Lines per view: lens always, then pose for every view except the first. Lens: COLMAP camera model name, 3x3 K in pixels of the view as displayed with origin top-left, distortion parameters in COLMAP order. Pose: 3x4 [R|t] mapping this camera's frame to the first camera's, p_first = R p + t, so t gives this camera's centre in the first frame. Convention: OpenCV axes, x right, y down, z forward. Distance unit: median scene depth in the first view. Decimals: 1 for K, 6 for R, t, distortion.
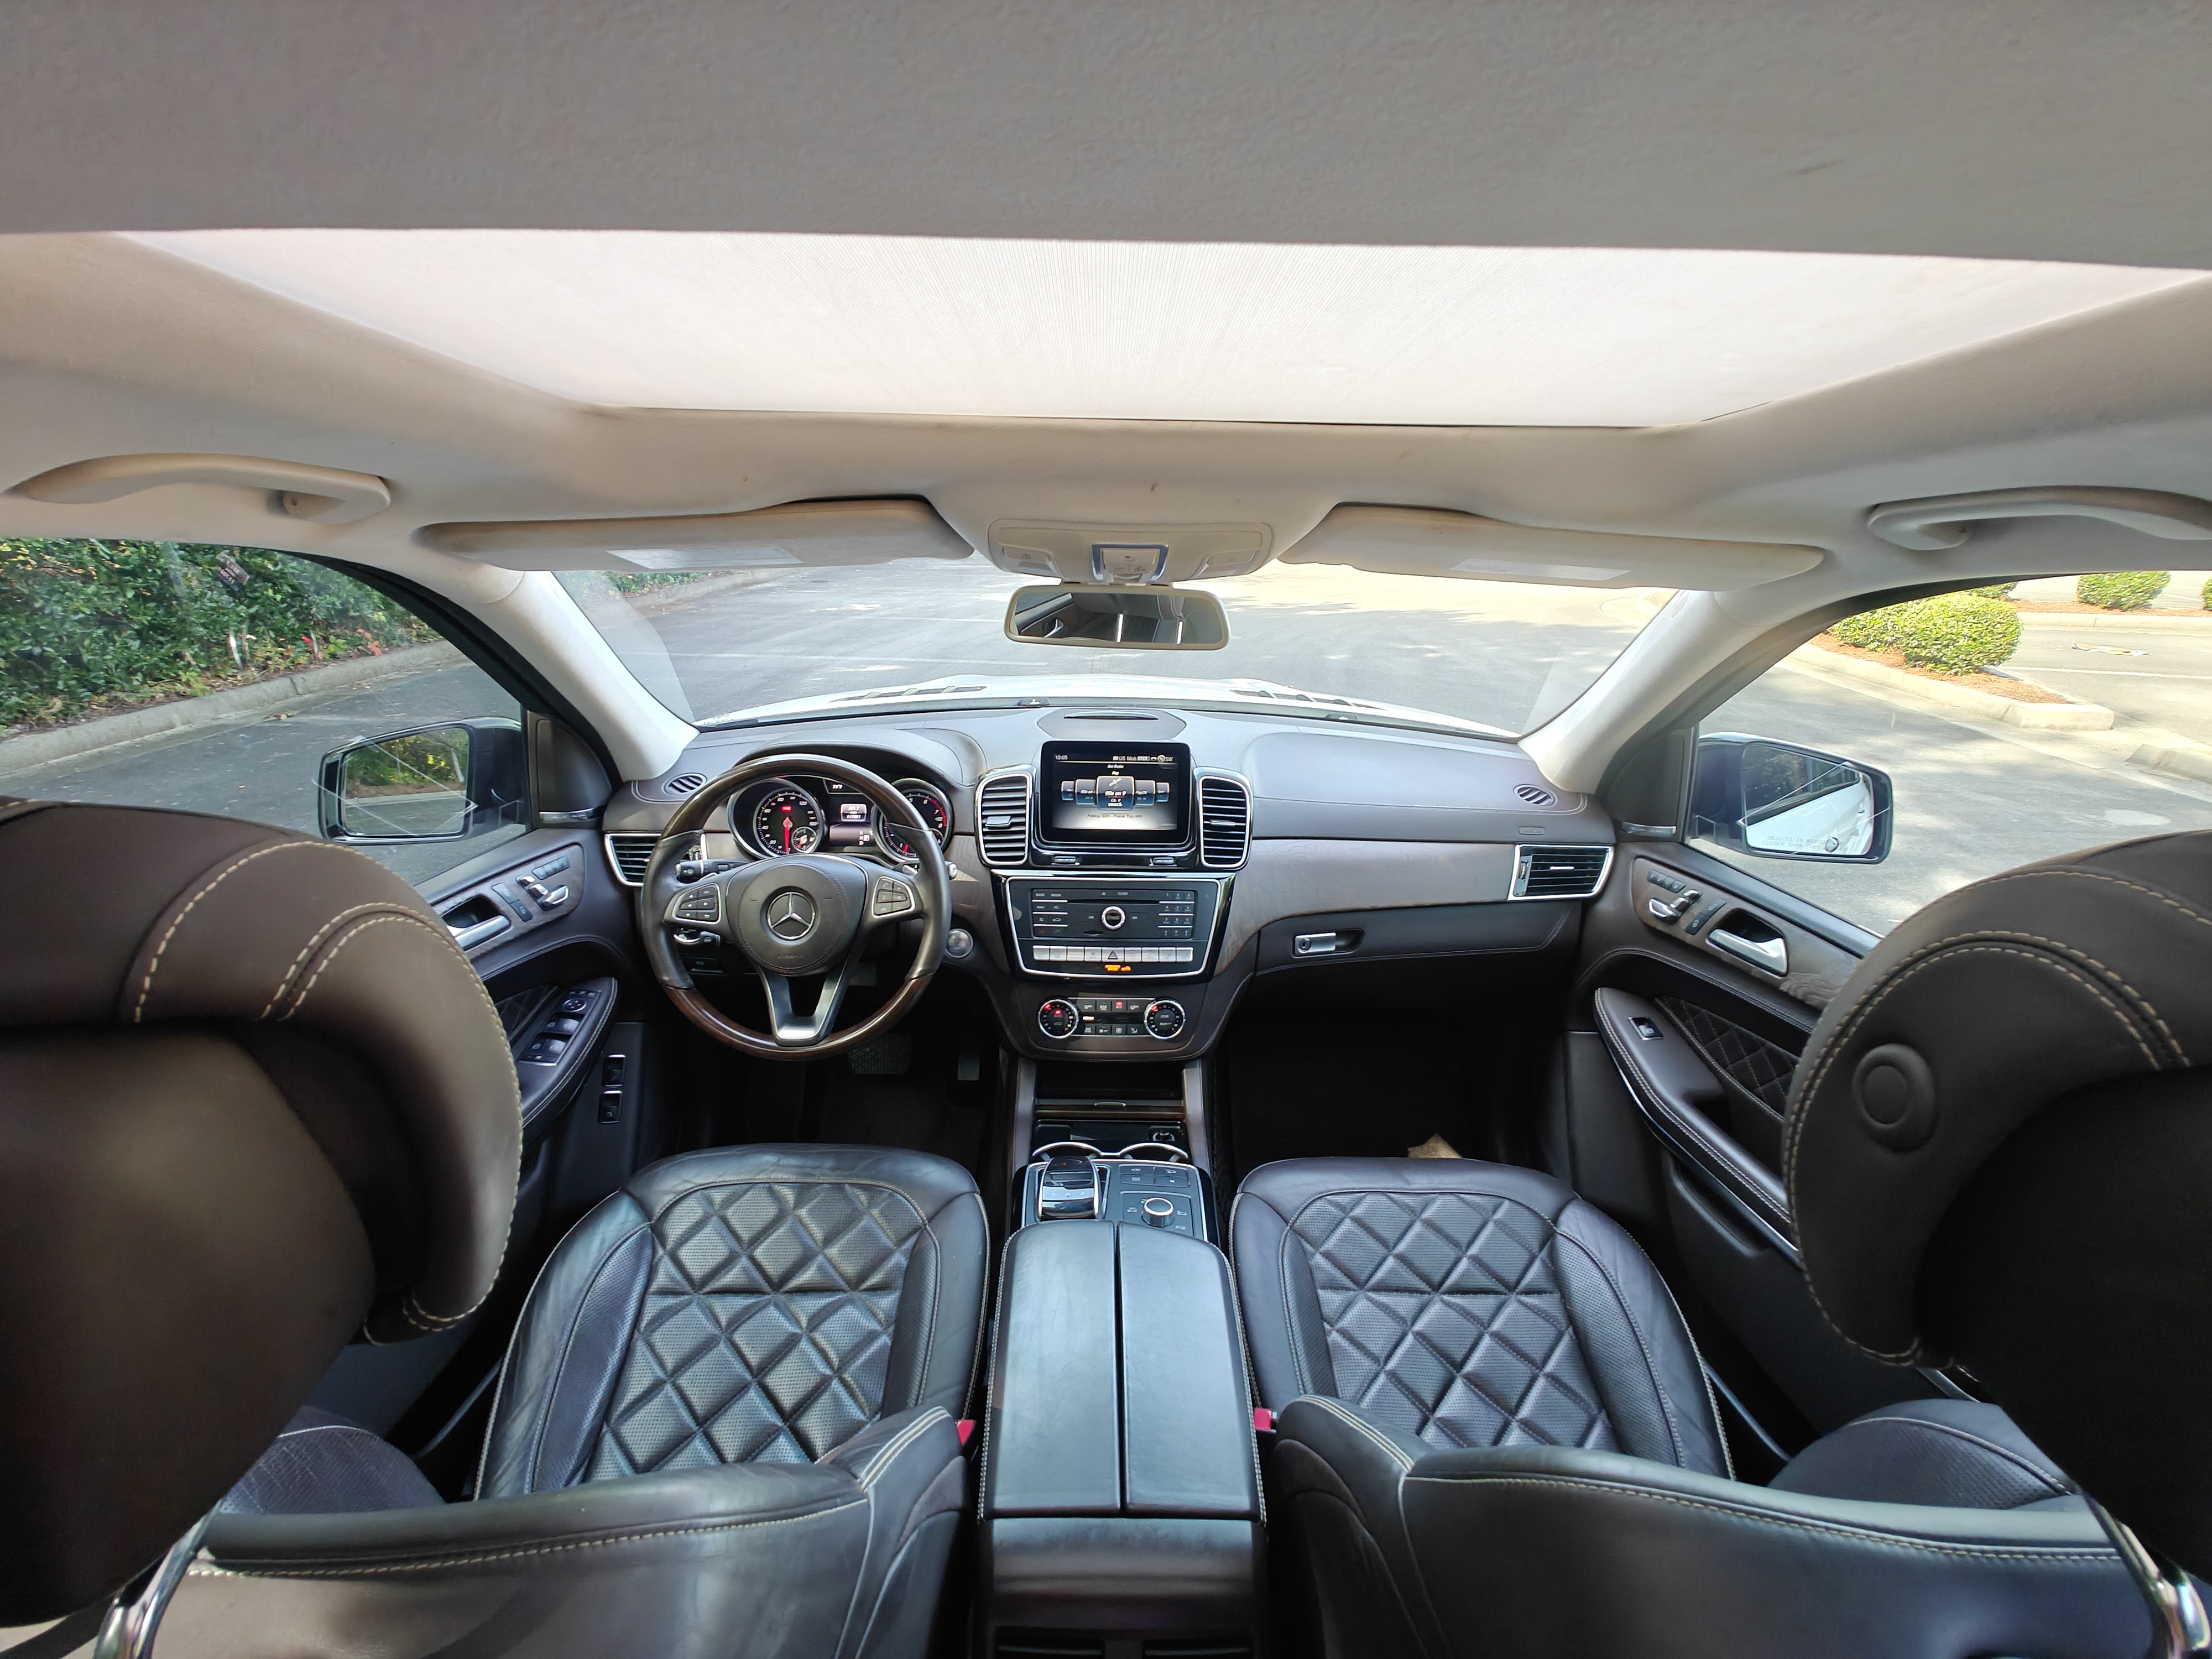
lens RADIAL K [[935.0, 0, 1101.4], [0, 935.0, 827.1], [0, 0, 1]] dist [-0.000084, 0.000063]
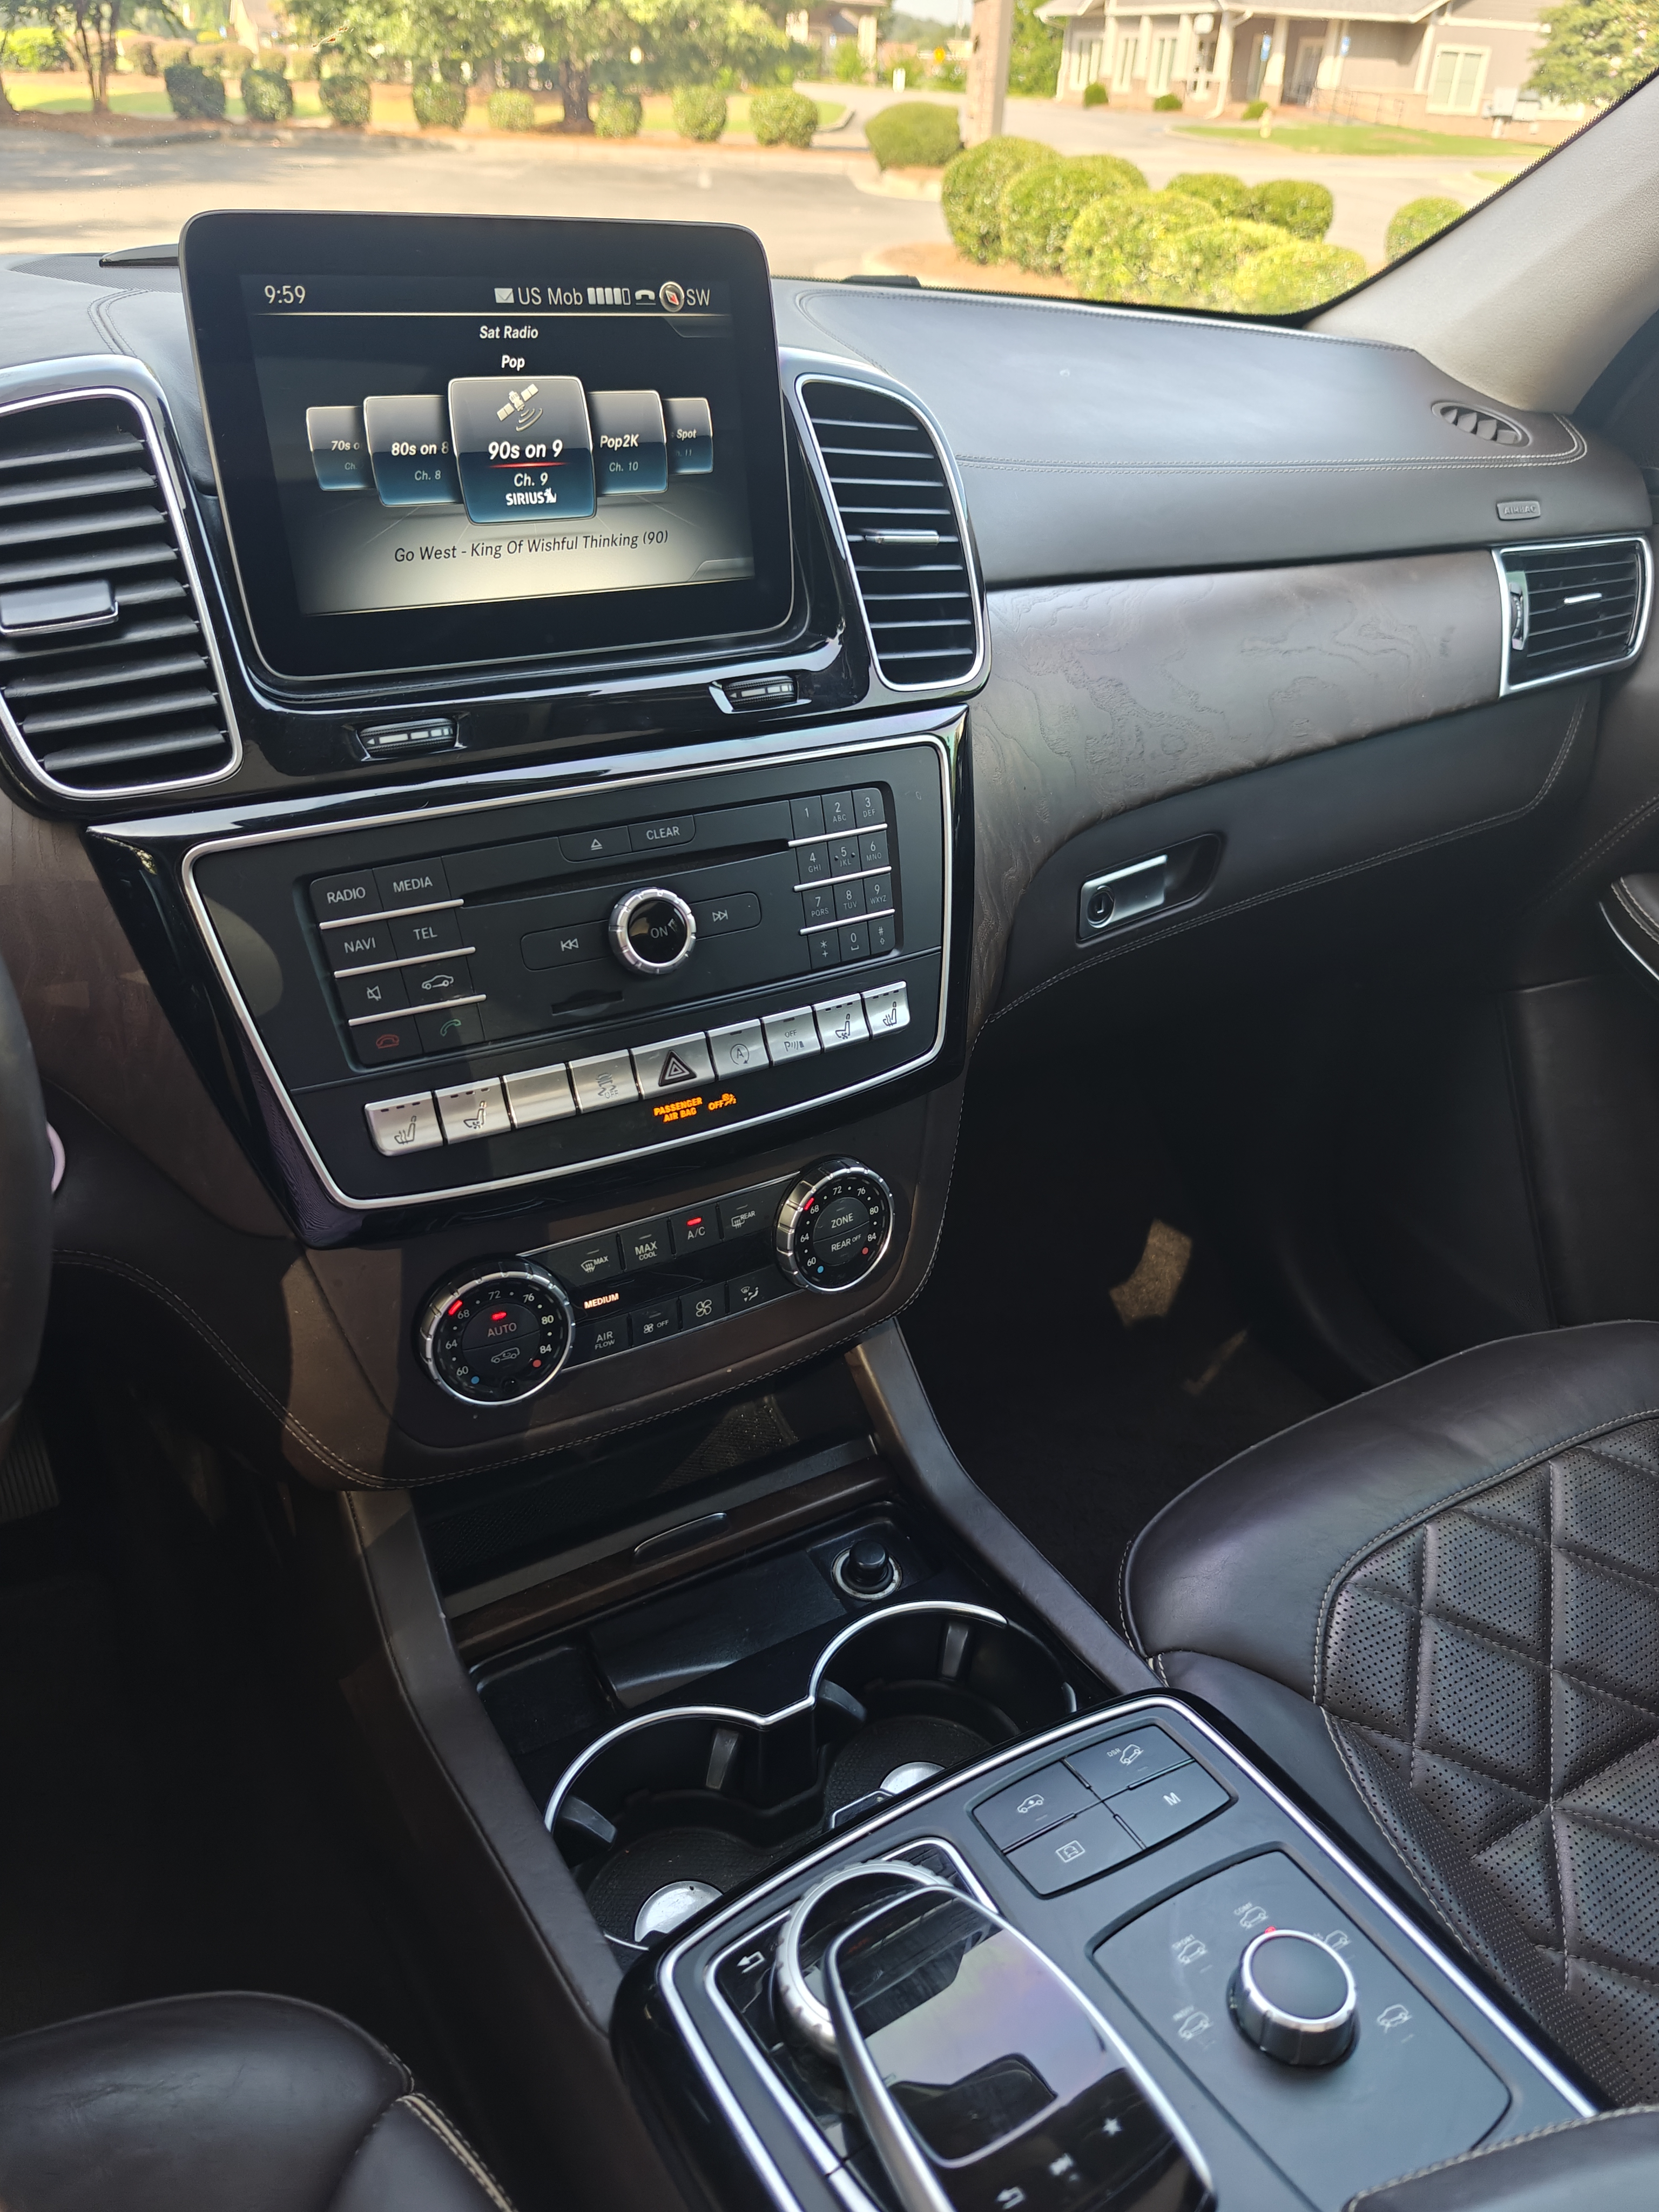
lens RADIAL K [[1540.1, 0, 823.4], [0, 1540.1, 1108.2], [0, 0, 1]] dist [0.000759, -0.003783]
pose [[0.866486, -0.241554, 0.436869, -0.141632], [0.126800, 0.952931, 0.275400, 0.029792], [-0.482830, -0.183235, 0.856330, 0.570936]]
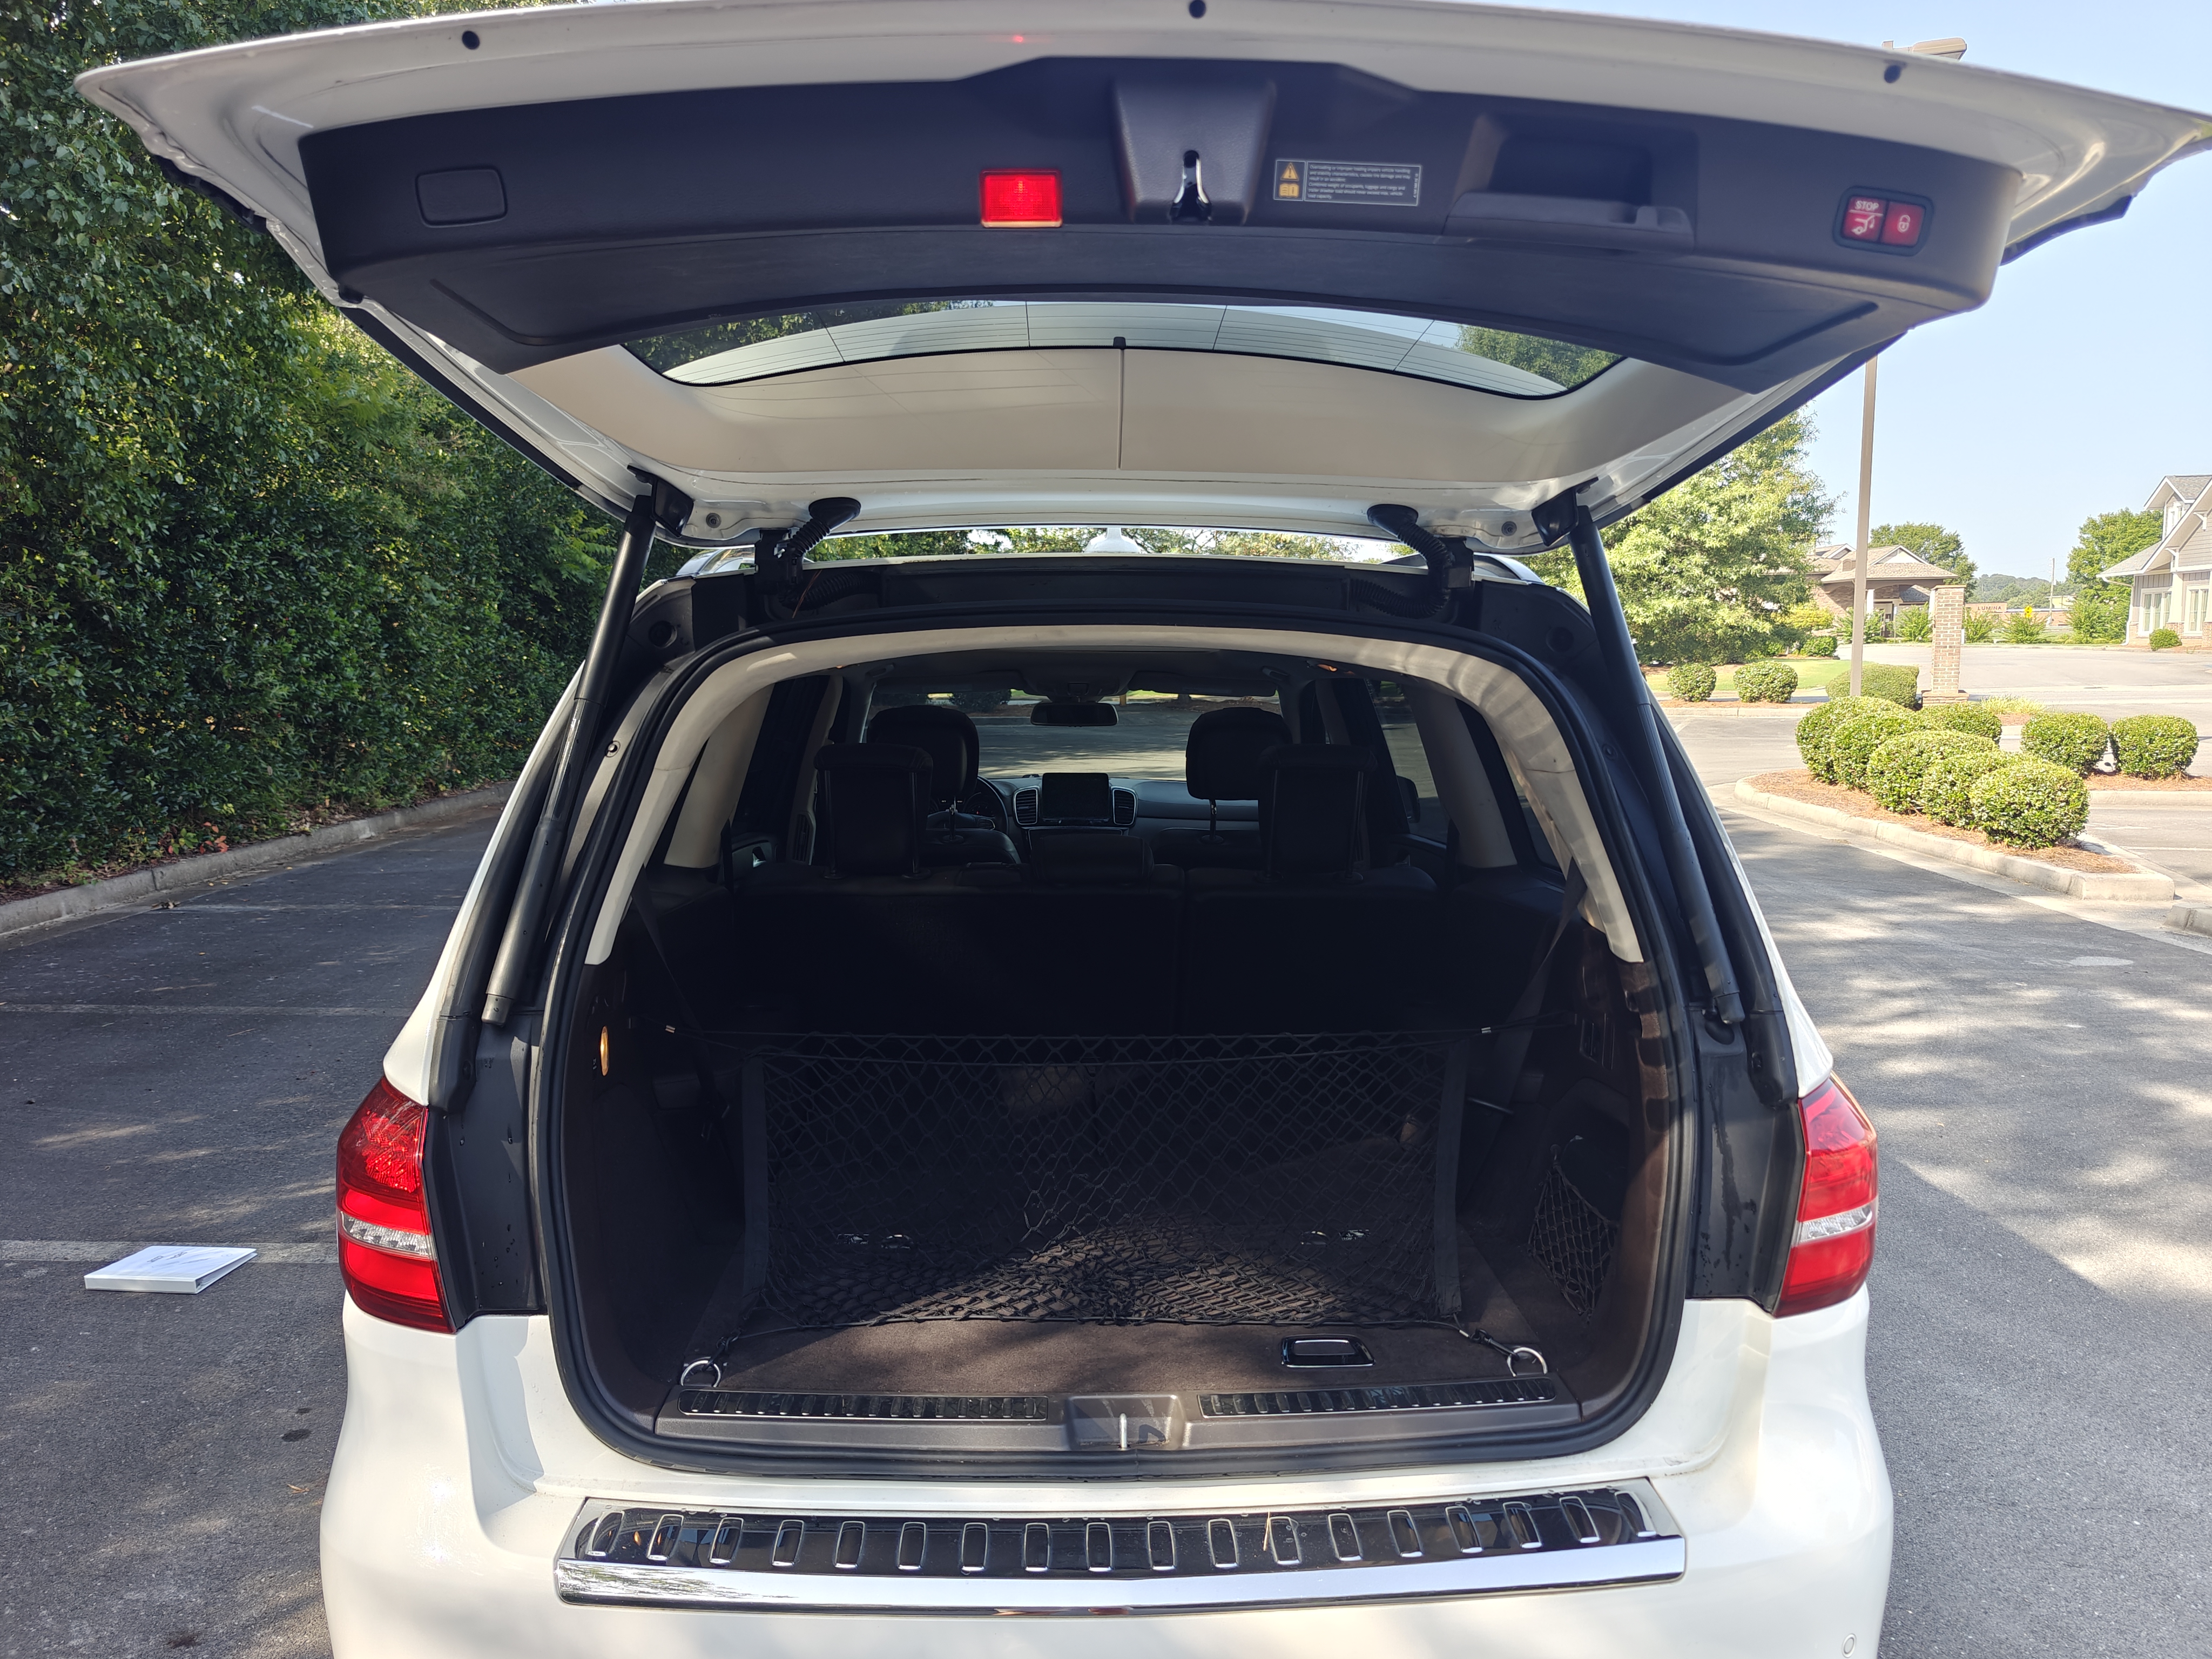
lens RADIAL K [[1540.1, 0, 1103.3], [0, 1540.1, 829.1], [0, 0, 1]] dist [0.000759, -0.003783]
pose [[0.999181, -0.016640, 0.036892, -0.050215], [0.024788, 0.972192, -0.232868, 0.901995], [-0.031991, 0.233592, 0.971808, -2.548373]]
